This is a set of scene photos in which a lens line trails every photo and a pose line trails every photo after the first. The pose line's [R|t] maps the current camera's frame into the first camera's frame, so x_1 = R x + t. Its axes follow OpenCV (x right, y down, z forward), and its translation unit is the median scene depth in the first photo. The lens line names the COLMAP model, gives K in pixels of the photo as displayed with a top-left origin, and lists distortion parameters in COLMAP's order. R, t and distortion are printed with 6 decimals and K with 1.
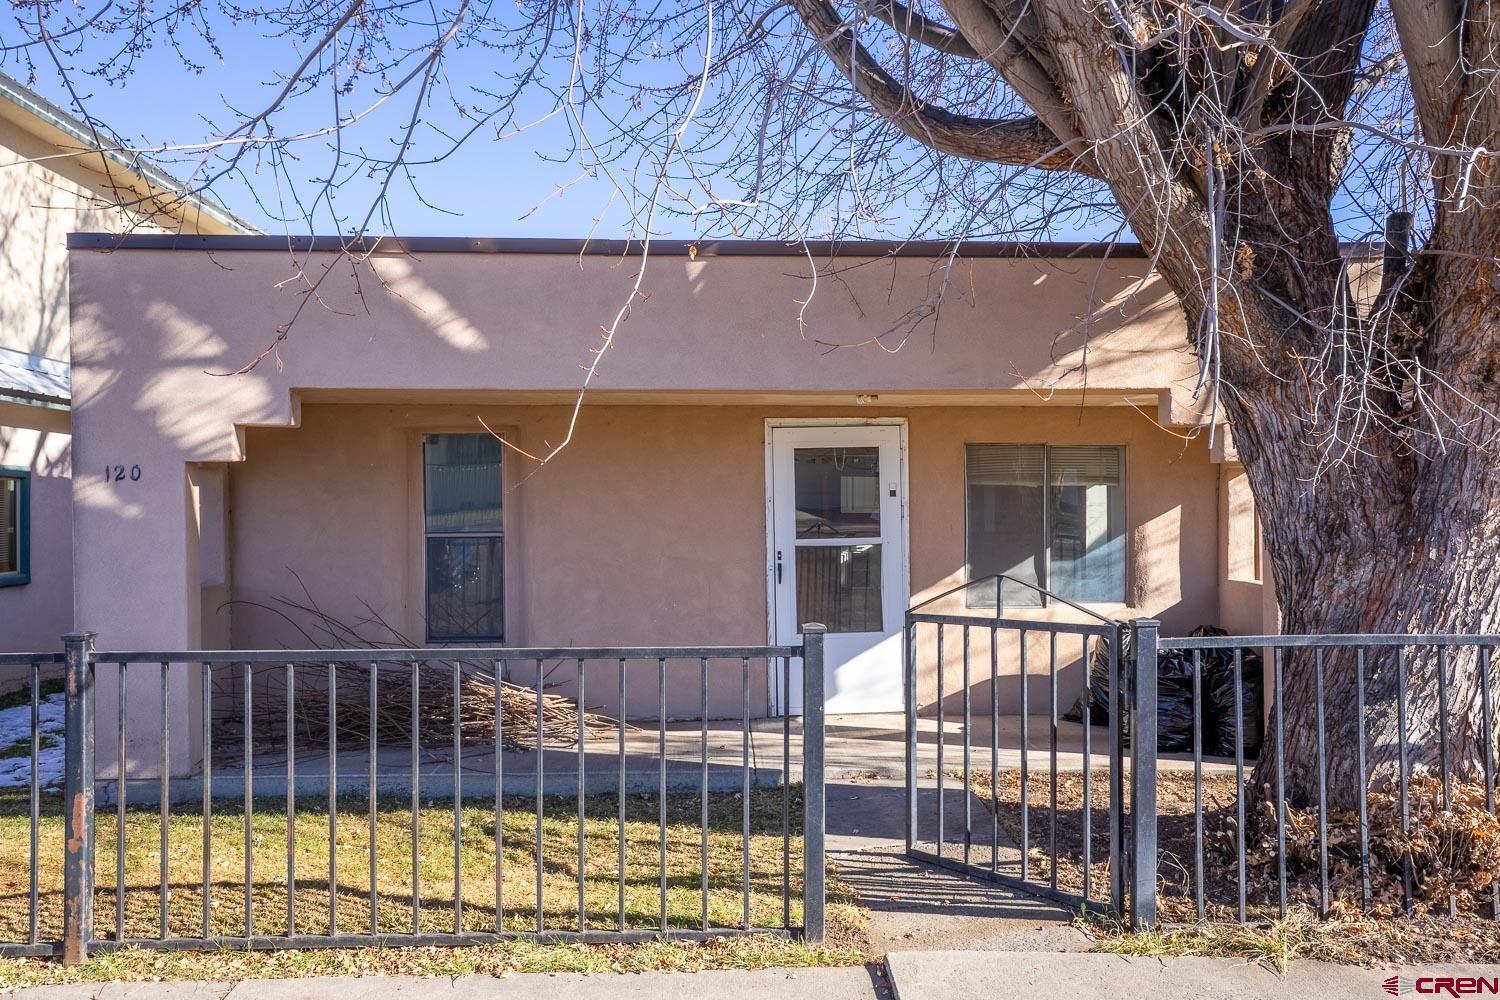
lens RADIAL K [[1119.0, 0, 750.0], [0, 1119.0, 500.0], [0, 0, 1]] dist [0.002796, -0.002538]
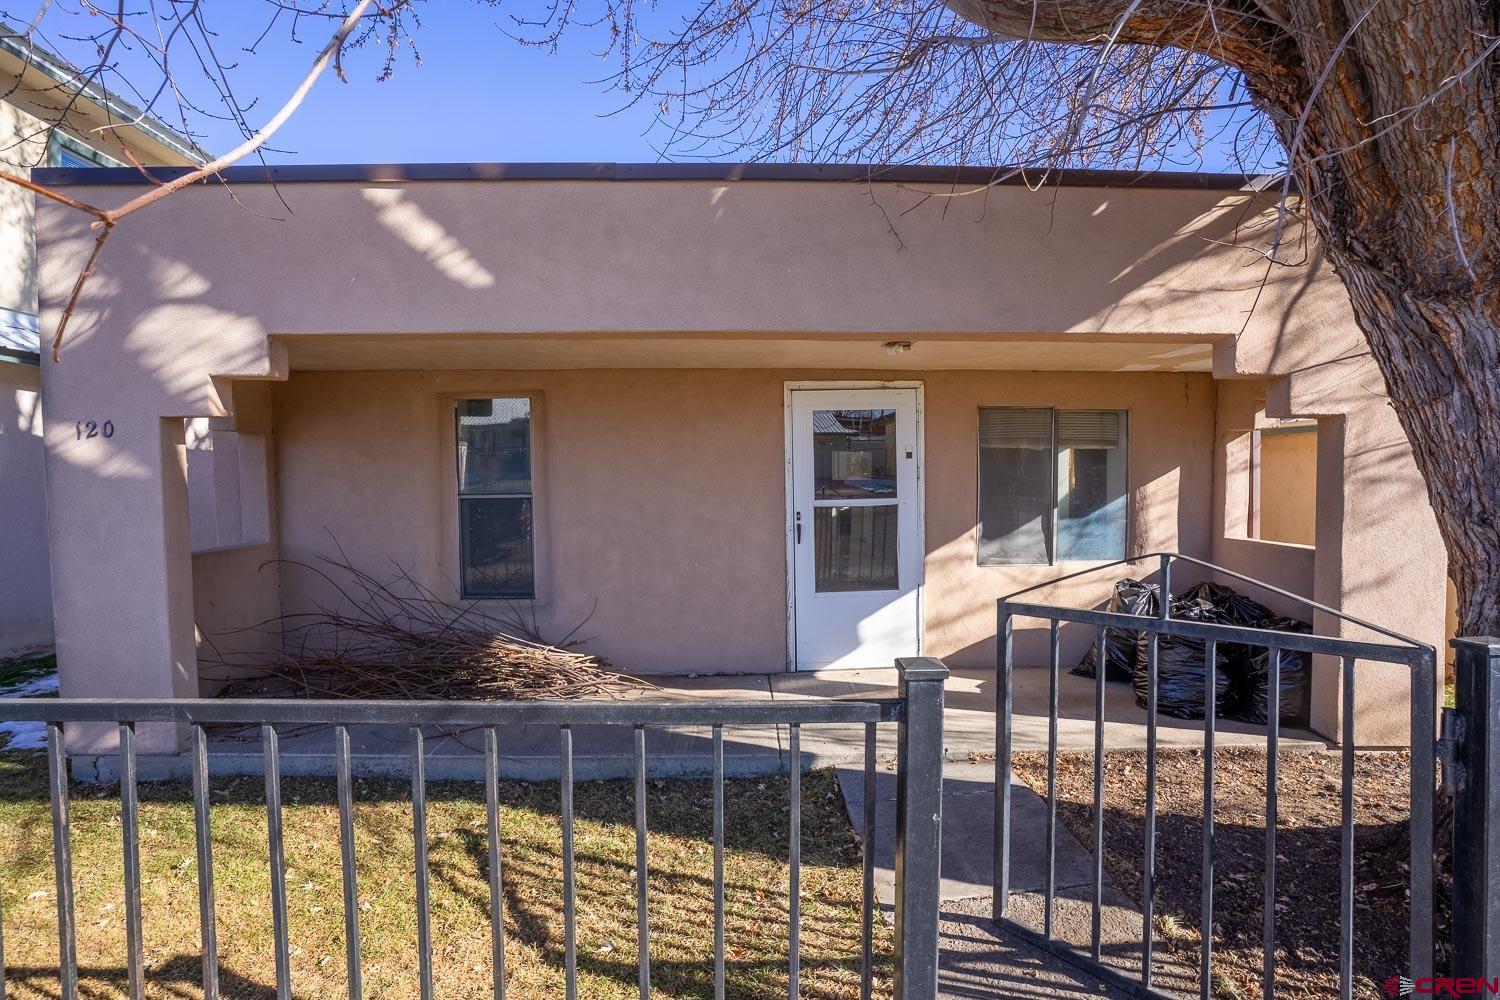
lens RADIAL K [[734.2, 0, 744.0], [0, 734.2, 493.8], [0, 0, 1]] dist [-0.040945, 0.000803]
pose [[0.999833, -0.001545, -0.018206, -0.011387], [0.002036, 0.999633, 0.026995, 0.011285], [0.018158, -0.027027, 0.999470, 0.335476]]
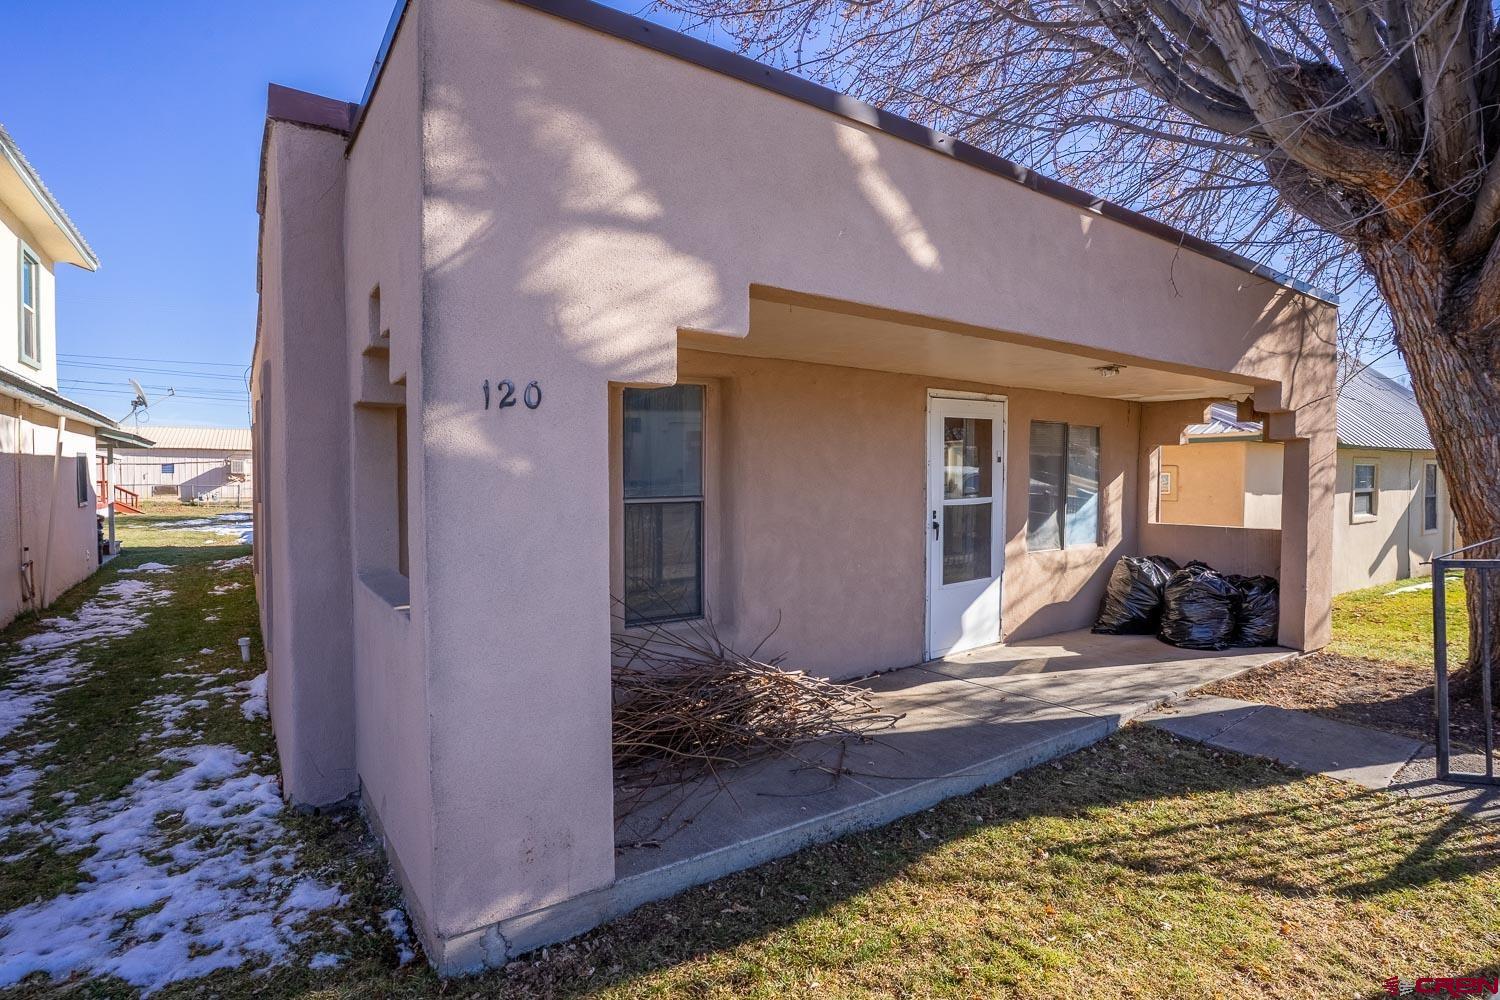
lens RADIAL K [[743.0, 0, 743.1], [0, 743.0, 492.4], [0, 0, 1]] dist [-0.084189, 0.036825]
pose [[0.855650, -0.008586, 0.517483, -0.517422], [-0.002279, 0.999790, 0.020356, 0.013876], [-0.517550, -0.018597, 0.855451, 0.490627]]
